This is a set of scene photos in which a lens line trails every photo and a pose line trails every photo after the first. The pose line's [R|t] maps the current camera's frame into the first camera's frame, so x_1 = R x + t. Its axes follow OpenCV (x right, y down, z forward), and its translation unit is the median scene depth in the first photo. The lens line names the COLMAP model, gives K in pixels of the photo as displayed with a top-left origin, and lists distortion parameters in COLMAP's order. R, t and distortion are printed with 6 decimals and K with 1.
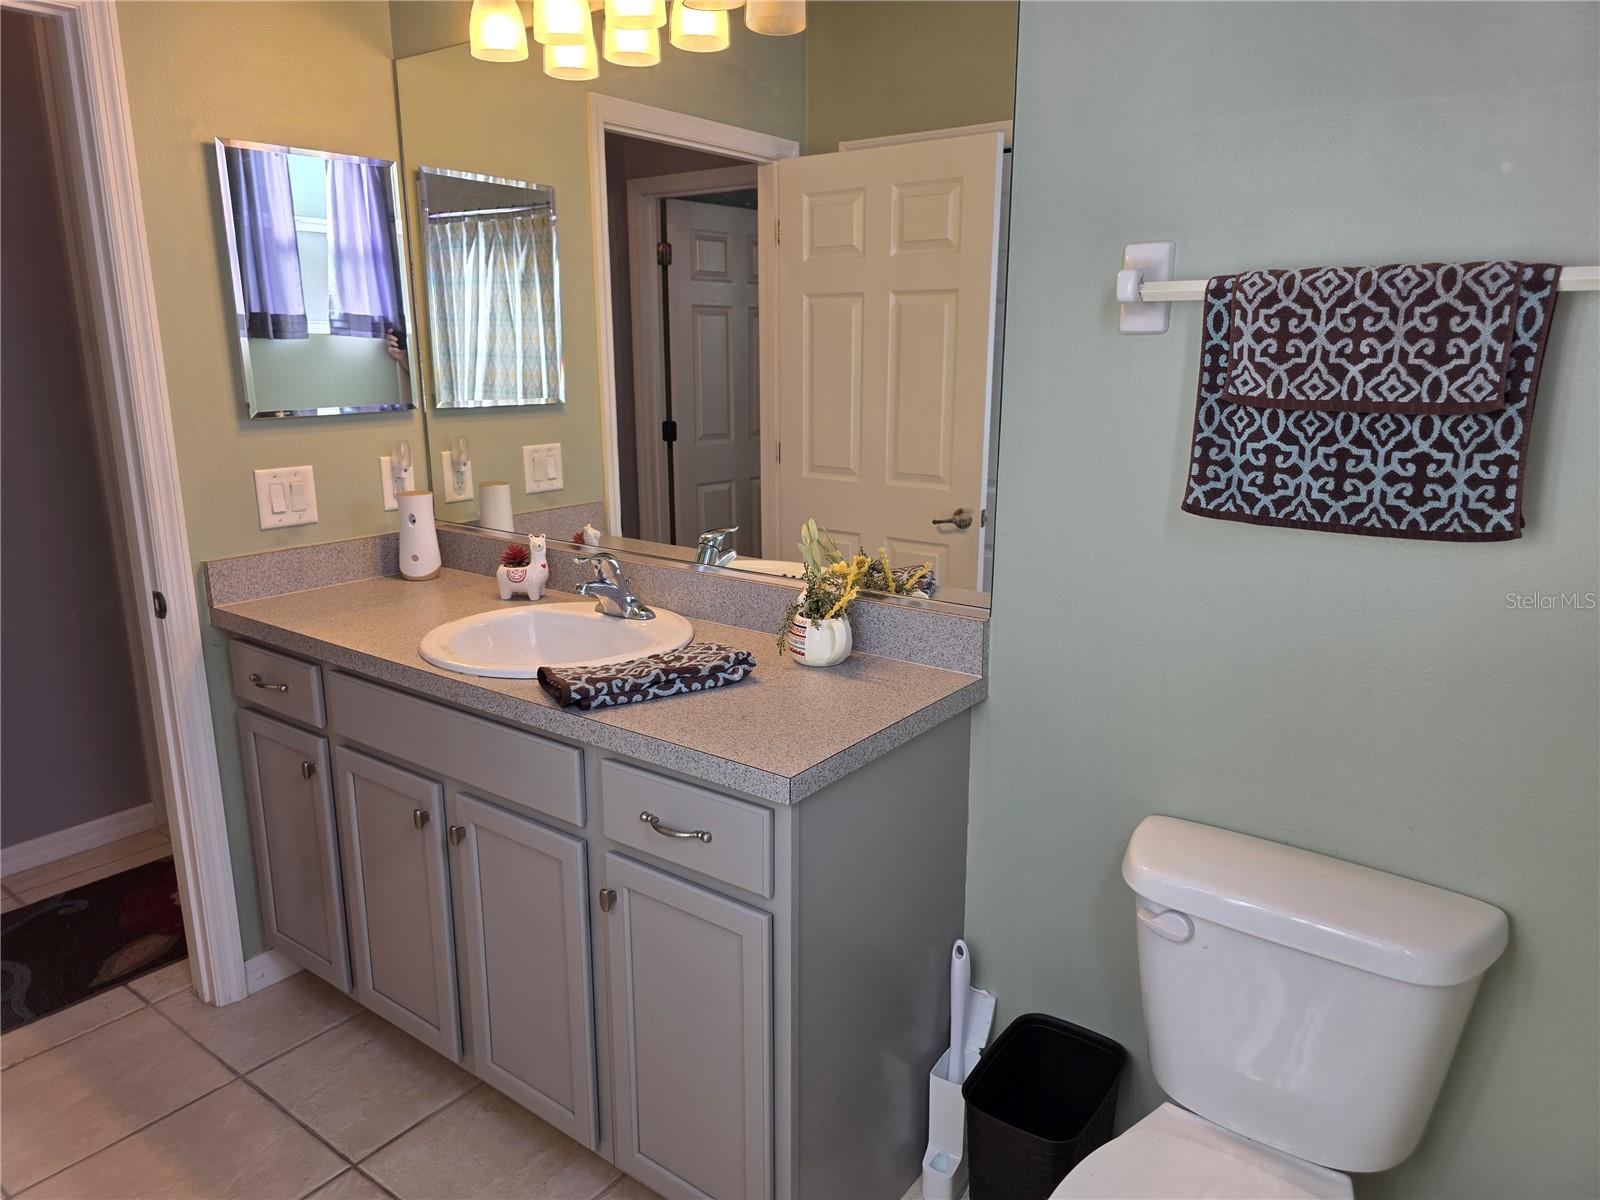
lens RADIAL K [[1147.6, 0, 797.6], [0, 1147.6, 624.1], [0, 0, 1]] dist [-0.002366, -0.001274]
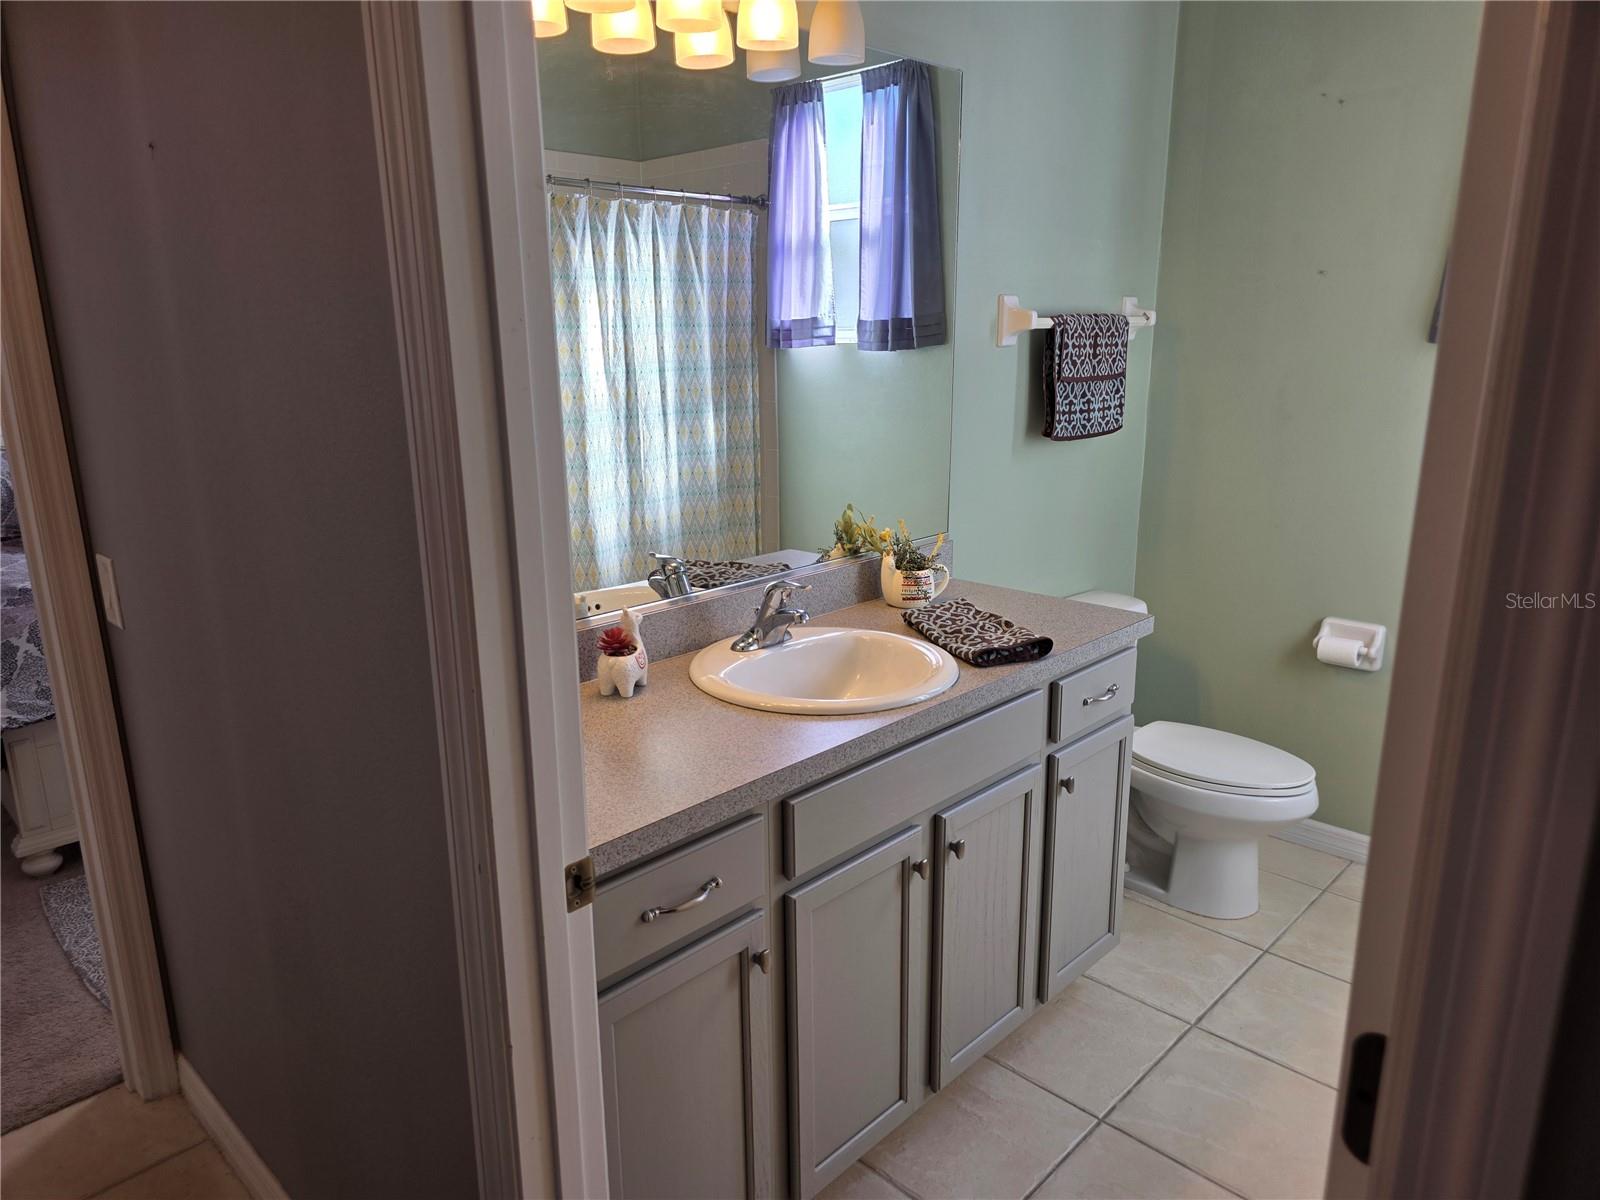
lens RADIAL K [[1068.9, 0, 800.0], [0, 1068.9, 600.0], [0, 0, 1]] dist [0.082921, -0.104024]
pose [[0.071681, -0.220112, 0.972837, -1.585604], [0.264188, 0.944701, 0.194280, -0.326031], [-0.961804, 0.243086, 0.125868, 1.335601]]
